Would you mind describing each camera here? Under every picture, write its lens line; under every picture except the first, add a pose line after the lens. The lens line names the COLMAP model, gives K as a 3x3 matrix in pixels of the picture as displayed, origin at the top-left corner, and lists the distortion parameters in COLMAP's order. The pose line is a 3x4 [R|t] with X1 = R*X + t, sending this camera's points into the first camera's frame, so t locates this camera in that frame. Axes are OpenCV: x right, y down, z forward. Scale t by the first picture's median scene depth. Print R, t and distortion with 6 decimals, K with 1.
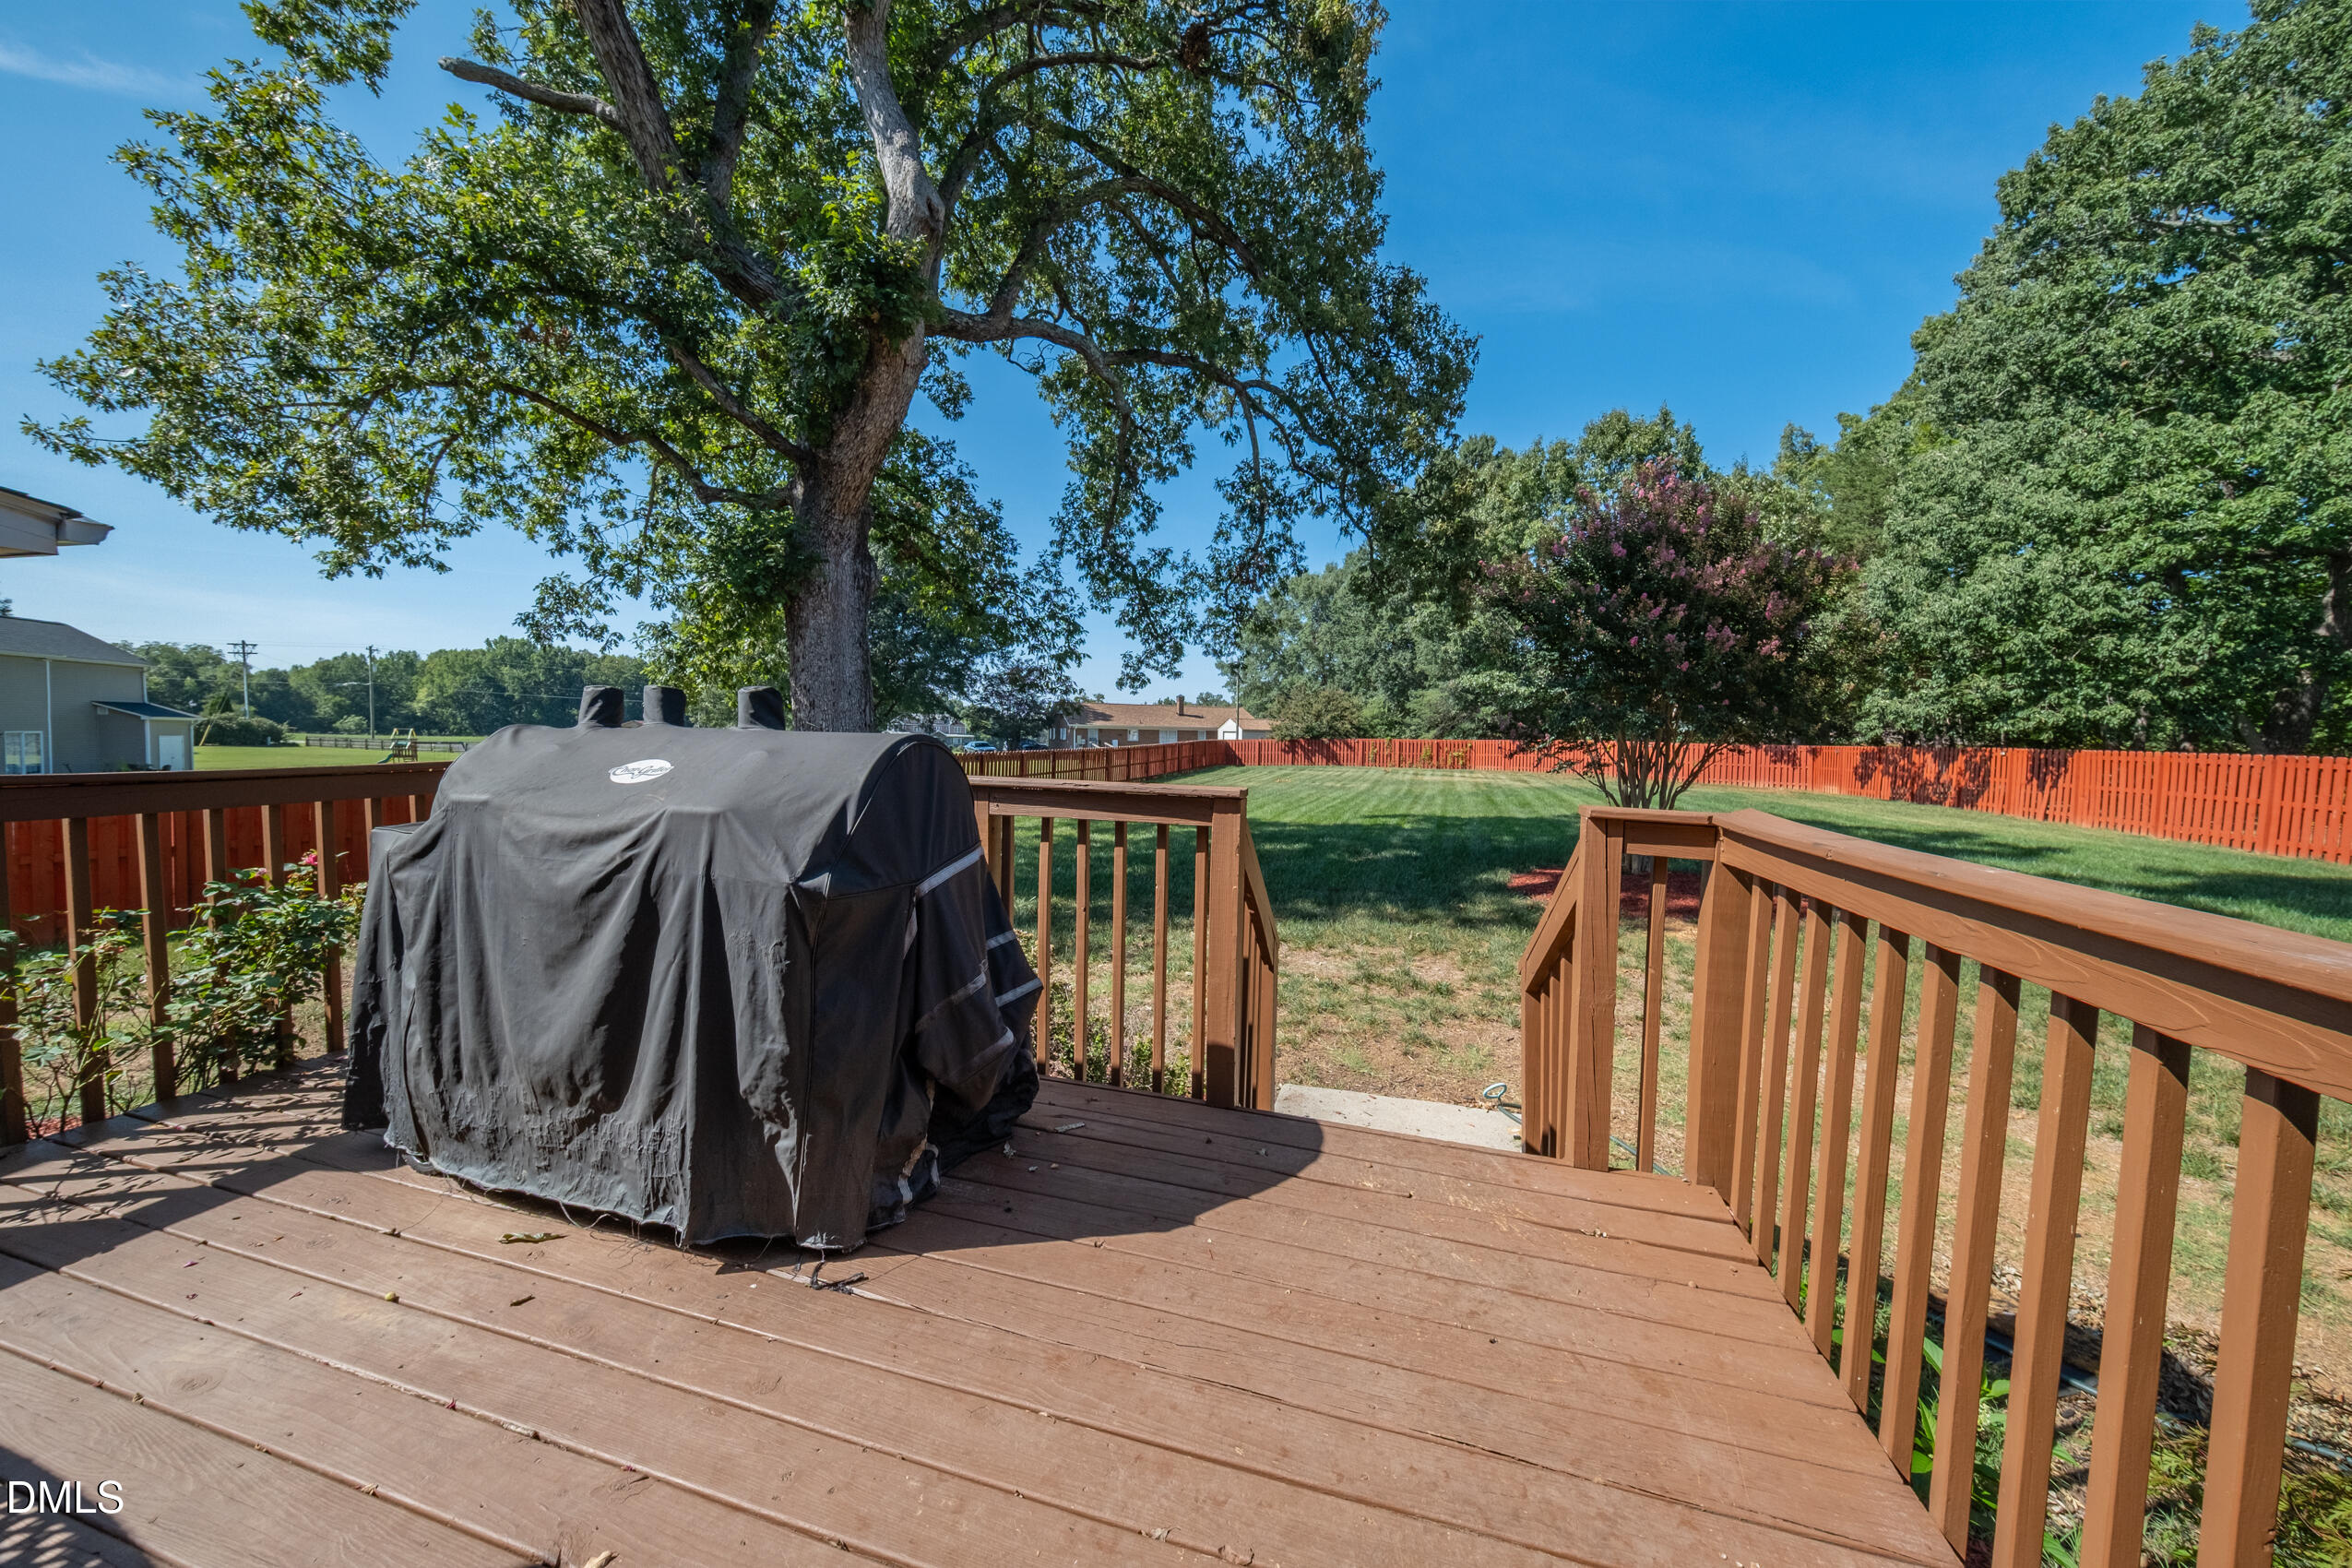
lens RADIAL K [[789.6, 0, 1187.8], [0, 789.6, 773.2], [0, 0, 1]] dist [0.032063, -0.015946]
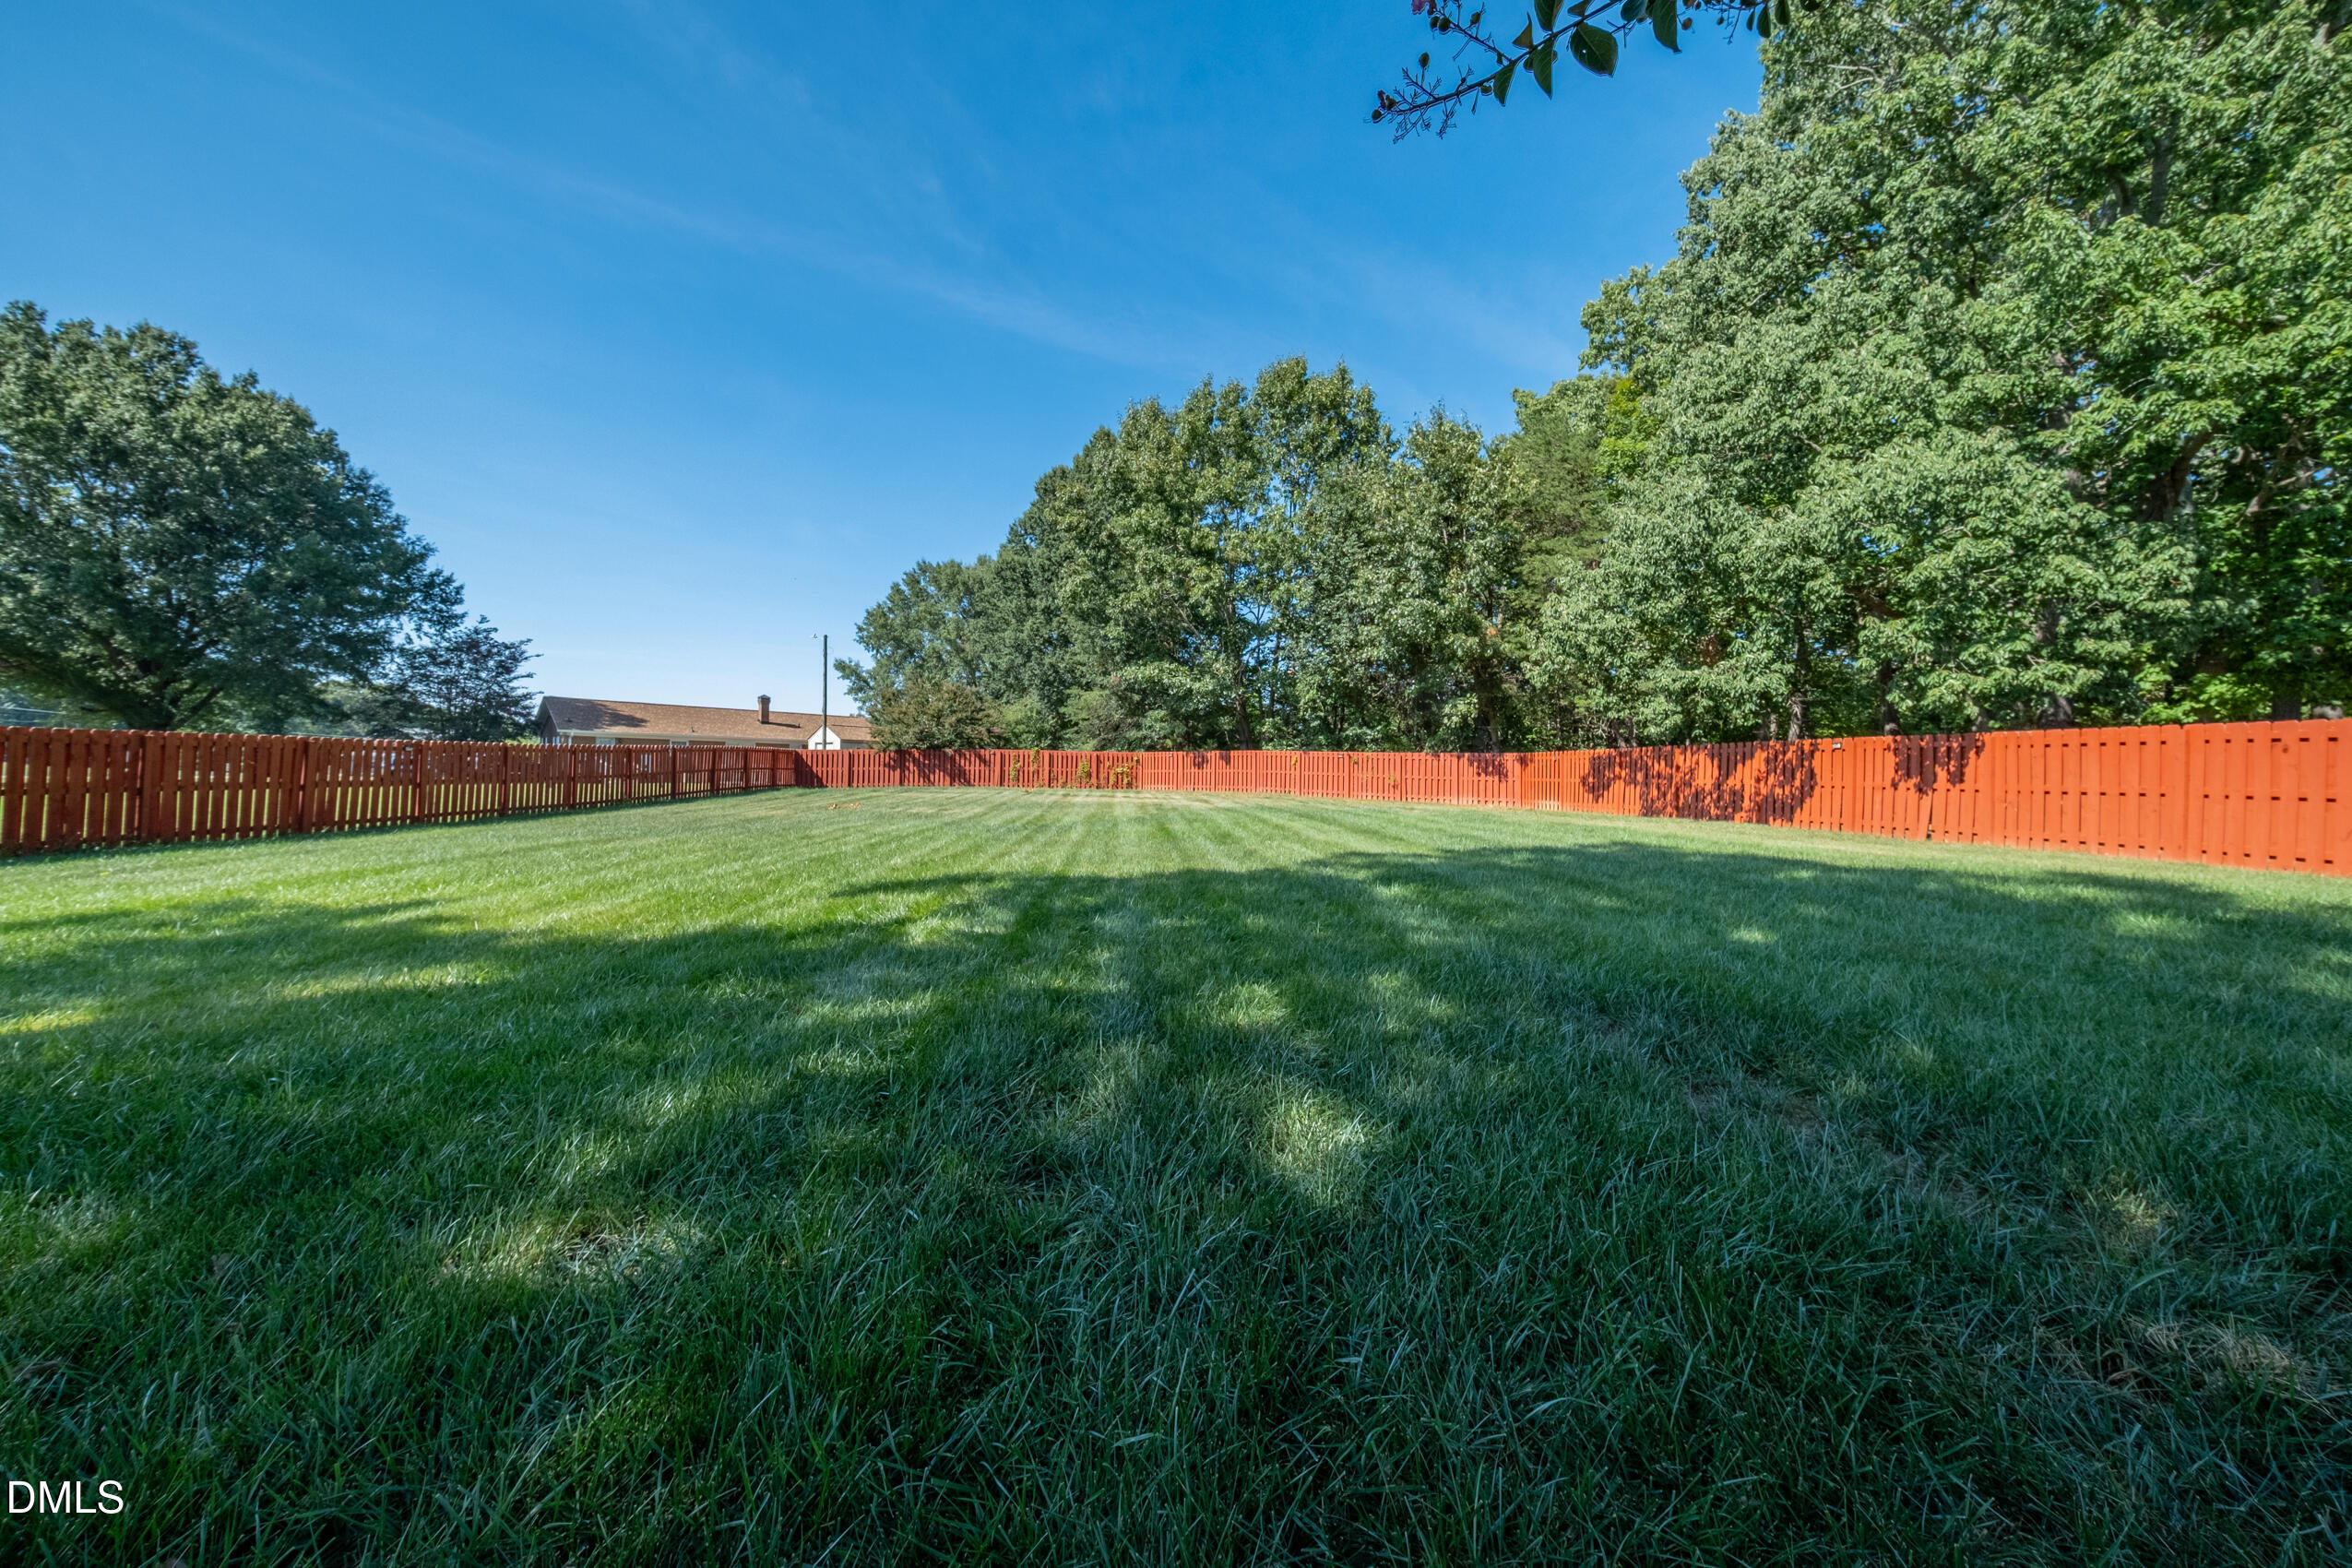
lens RADIAL K [[789.6, 0, 1187.8], [0, 789.6, 773.2], [0, 0, 1]] dist [0.032063, -0.015946]
pose [[0.920552, -0.000763, 0.390620, 0.096229], [0.014652, 0.999362, -0.032579, 0.005747], [-0.390346, 0.035714, 0.919975, 0.257862]]
